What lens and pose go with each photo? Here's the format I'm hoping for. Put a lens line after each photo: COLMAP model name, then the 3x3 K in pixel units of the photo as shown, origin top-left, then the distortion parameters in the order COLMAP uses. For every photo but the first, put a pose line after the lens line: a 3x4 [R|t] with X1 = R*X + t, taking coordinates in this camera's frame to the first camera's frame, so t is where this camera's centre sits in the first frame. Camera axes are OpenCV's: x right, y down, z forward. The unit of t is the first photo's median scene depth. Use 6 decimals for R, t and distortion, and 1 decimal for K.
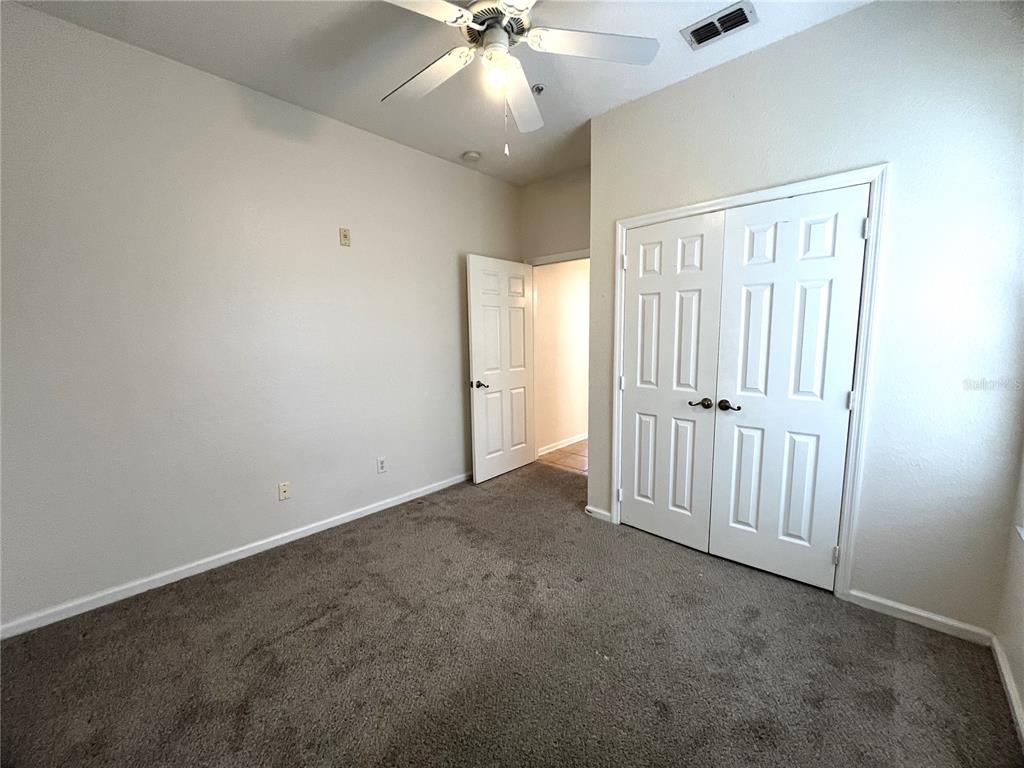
lens RADIAL K [[413.5, 0, 510.2], [0, 413.5, 382.3], [0, 0, 1]] dist [-0.003176, 0.000851]
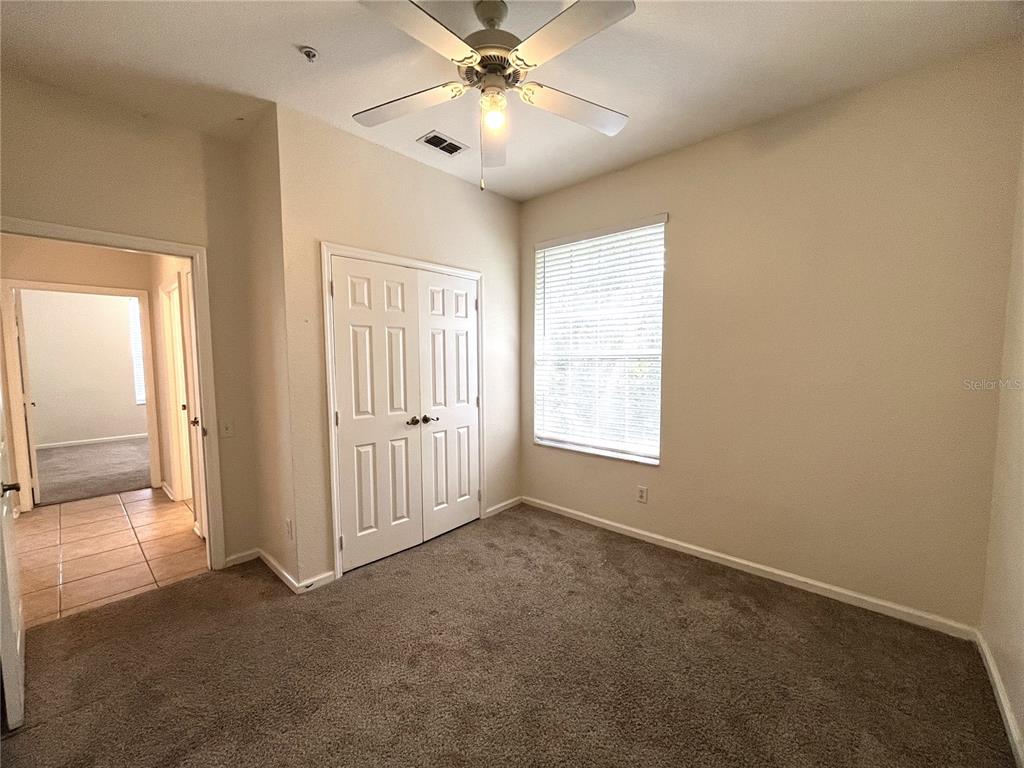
lens RADIAL K [[413.5, 0, 505.5], [0, 413.5, 386.7], [0, 0, 1]] dist [-0.003176, 0.000851]
pose [[-0.004751, -0.054873, 0.998482, -0.735267], [0.133138, 0.989569, 0.055017, -0.079175], [-0.991086, 0.133197, 0.002604, 0.709052]]
